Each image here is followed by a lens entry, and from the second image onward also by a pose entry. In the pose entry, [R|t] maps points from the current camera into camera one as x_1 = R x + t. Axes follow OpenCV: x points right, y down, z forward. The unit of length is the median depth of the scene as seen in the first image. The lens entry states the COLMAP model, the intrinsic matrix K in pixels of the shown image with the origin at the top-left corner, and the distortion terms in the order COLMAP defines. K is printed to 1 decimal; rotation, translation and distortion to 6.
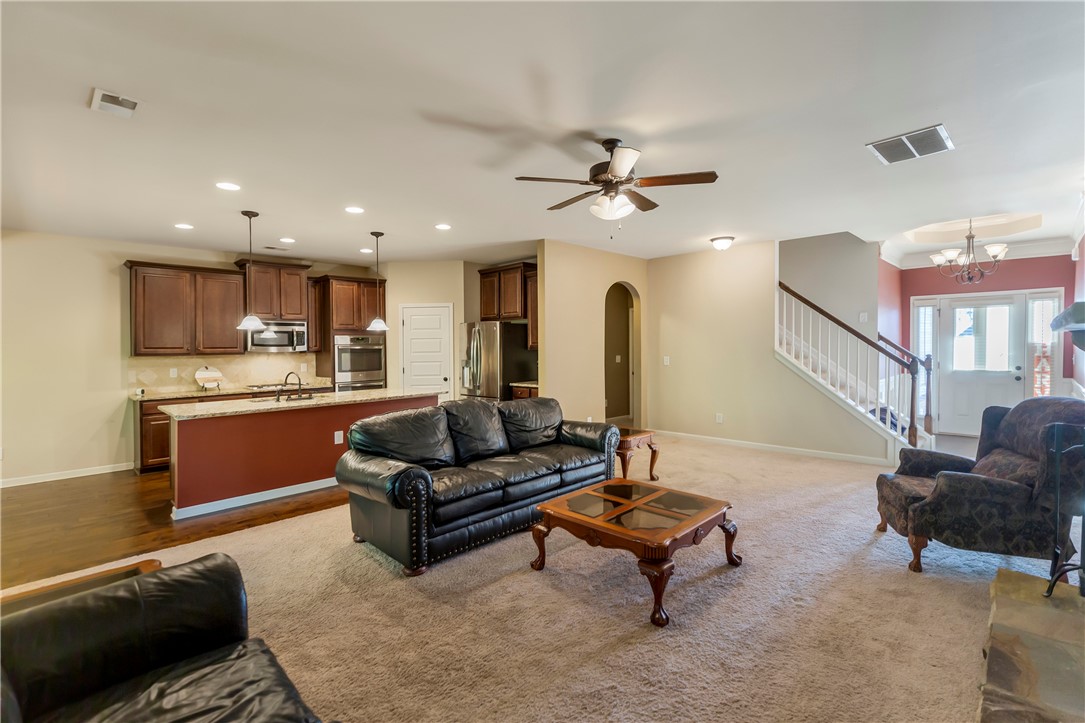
lens RADIAL K [[486.7, 0, 549.3], [0, 486.7, 350.6], [0, 0, 1]] dist [0.003339, 0.000605]
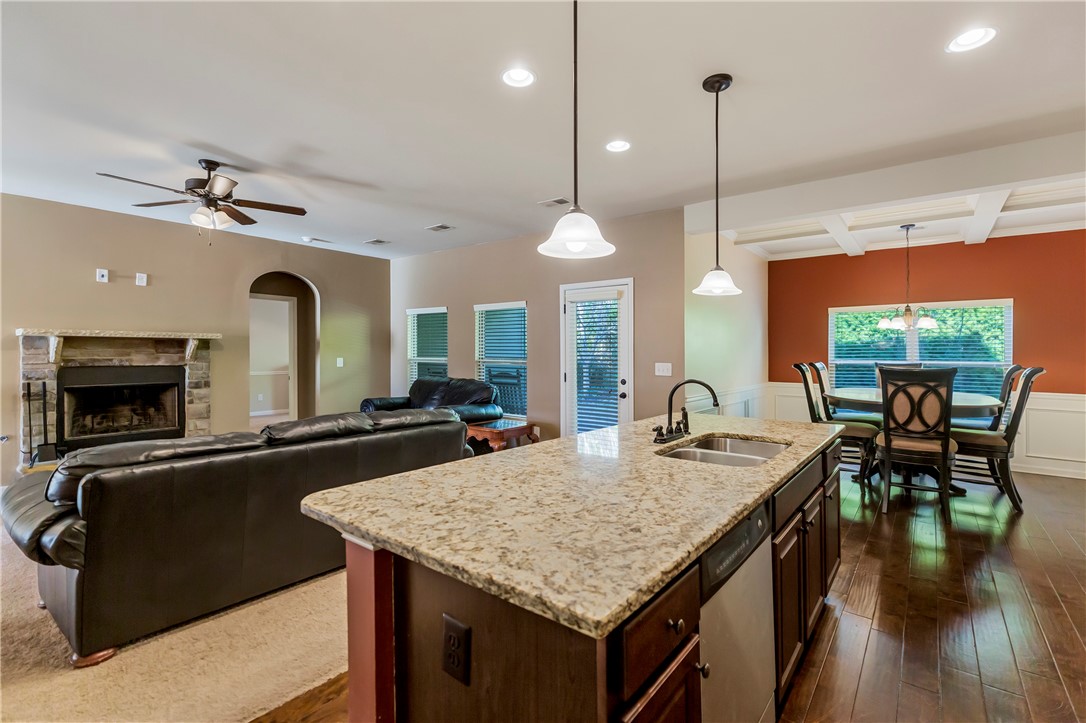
lens RADIAL K [[487.2, 0, 549.8], [0, 487.2, 350.6], [0, 0, 1]] dist [0.003339, 0.000605]
pose [[-0.992839, 0.010871, -0.118965, -0.278801], [0.009655, 0.999895, 0.010795, 0.008545], [0.119070, 0.009569, -0.992840, 1.183497]]
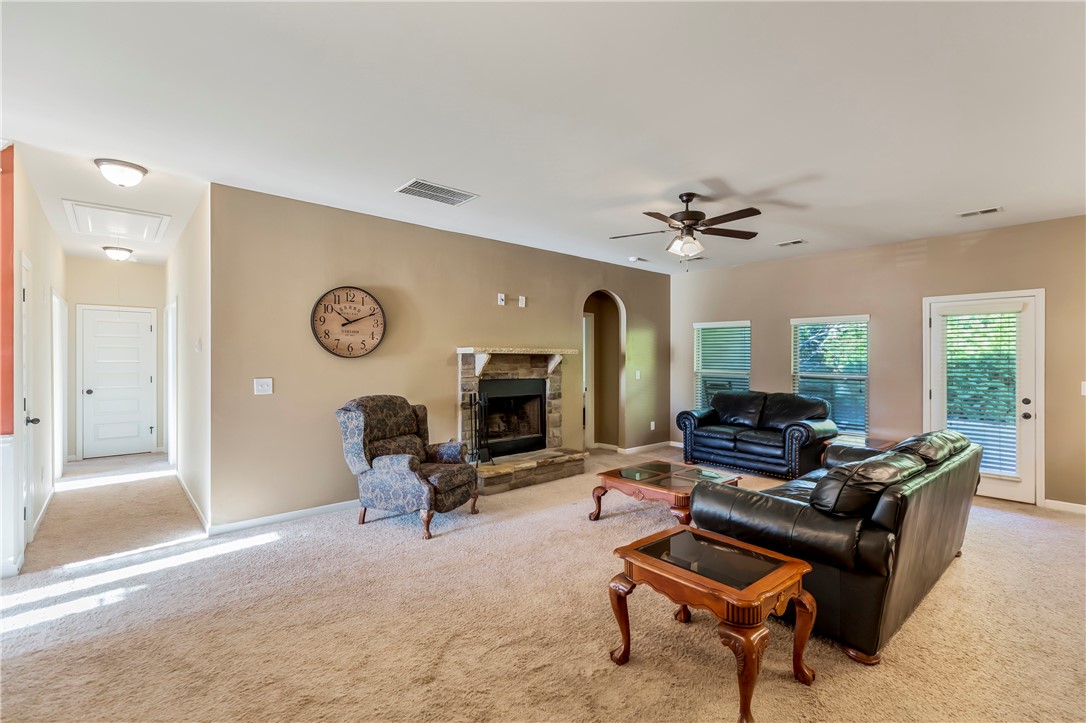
lens RADIAL K [[490.3, 0, 544.1], [0, 490.3, 355.5], [0, 0, 1]] dist [-0.002523, -0.000383]
pose [[-0.996997, 0.009926, 0.076804, 0.208239], [0.010345, 0.999934, 0.005071, -0.012623], [-0.076748, 0.005851, -0.997033, 1.203745]]
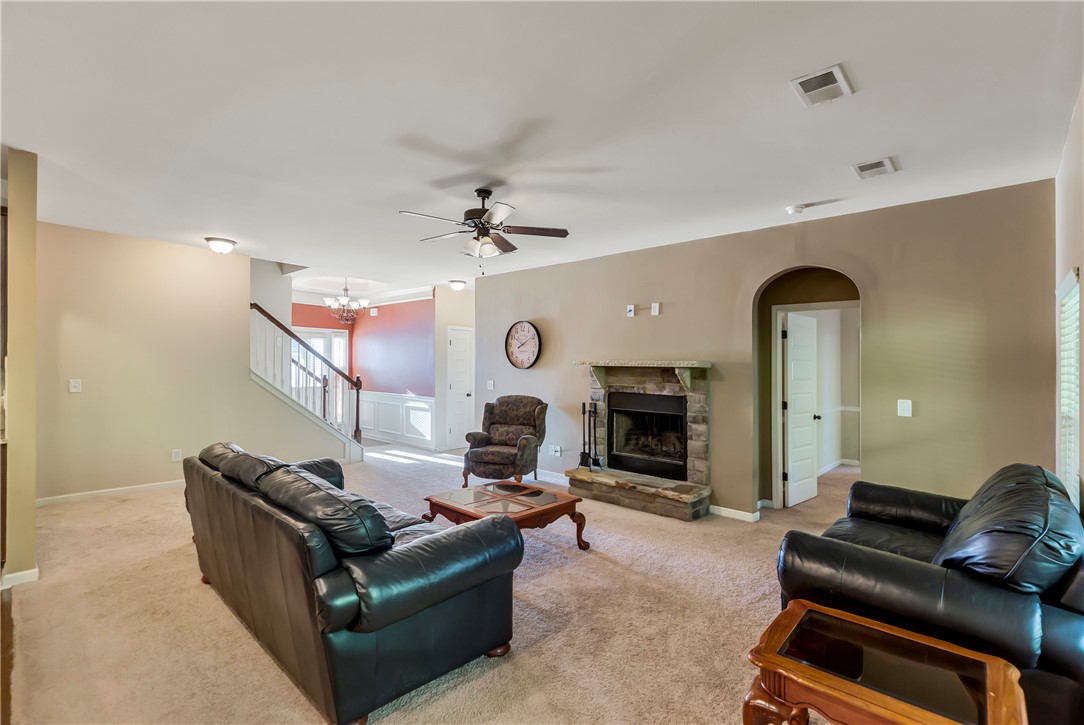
lens RADIAL K [[496.6, 0, 541.5], [0, 496.6, 368.1], [0, 0, 1]] dist [-0.003461, -0.000572]
pose [[-0.017898, 0.012566, 0.999761, -0.545803], [-0.005034, 0.999907, -0.012658, 0.003039], [-0.999827, -0.005259, -0.017833, 0.472101]]
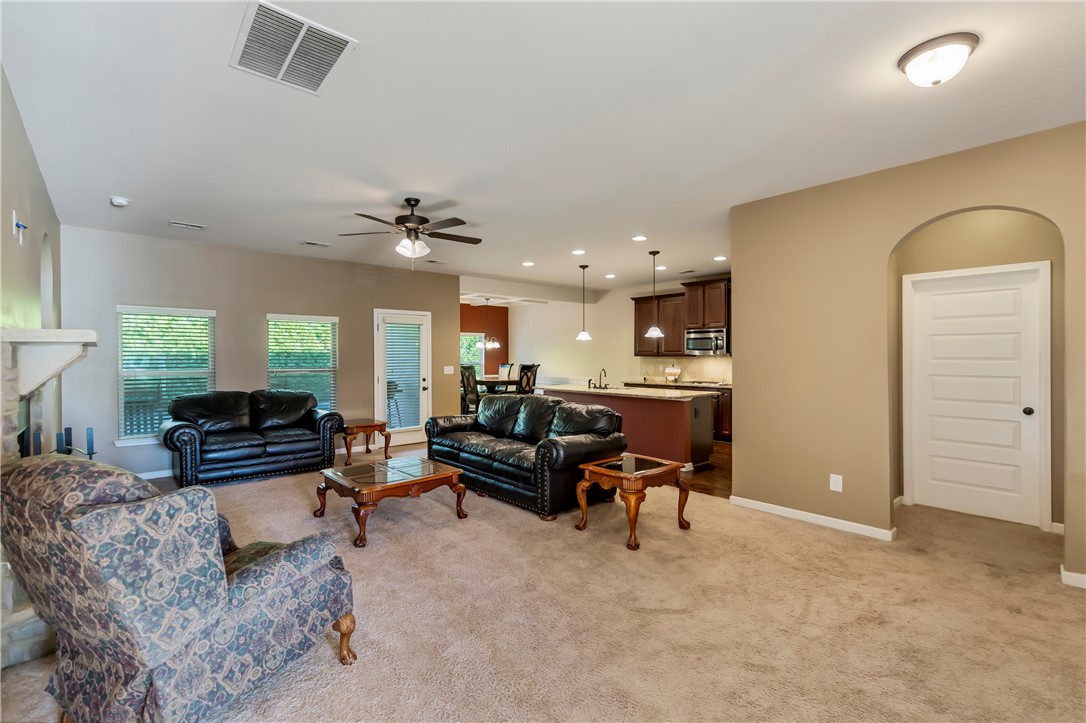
lens RADIAL K [[490.3, 0, 544.1], [0, 490.3, 355.5], [0, 0, 1]] dist [-0.002523, -0.000383]
pose [[-0.072183, 0.016428, -0.997256, 0.758689], [-0.007854, 0.999824, 0.017039, -0.014891], [0.997360, 0.009062, -0.072041, 0.765628]]
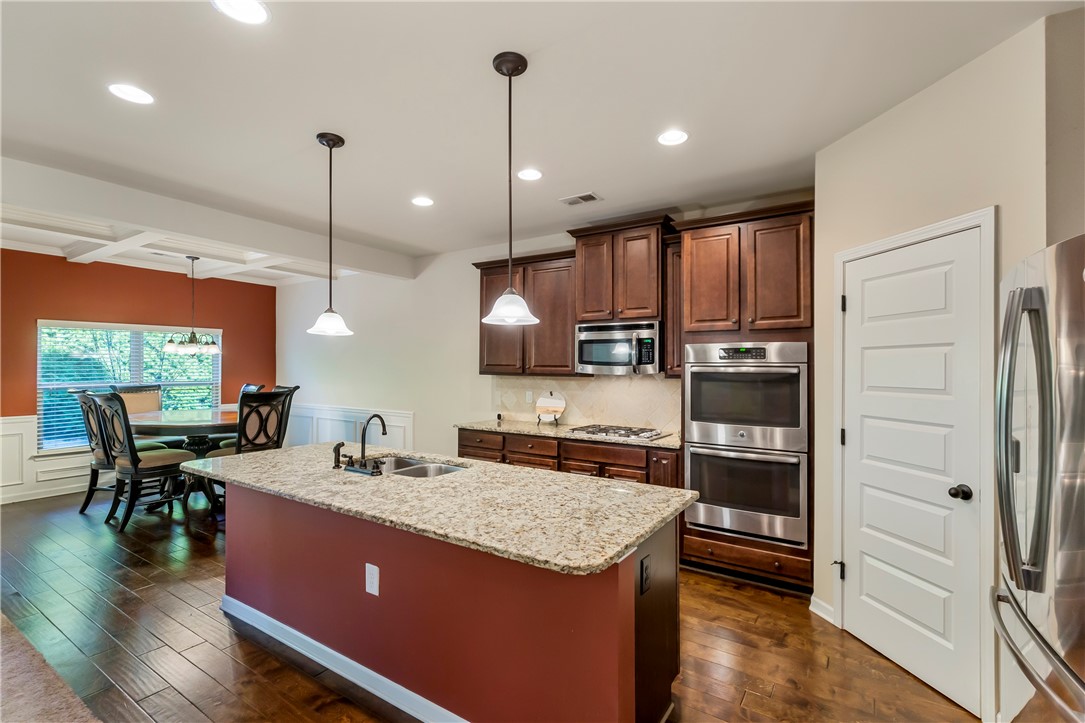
lens RADIAL K [[497.1, 0, 542.0], [0, 497.1, 367.1], [0, 0, 1]] dist [-0.003461, -0.000572]
pose [[0.190152, 0.016999, -0.981607, 0.022206], [-0.019095, 0.999725, 0.013614, -0.014021], [0.981569, 0.016155, 0.190425, 0.883398]]
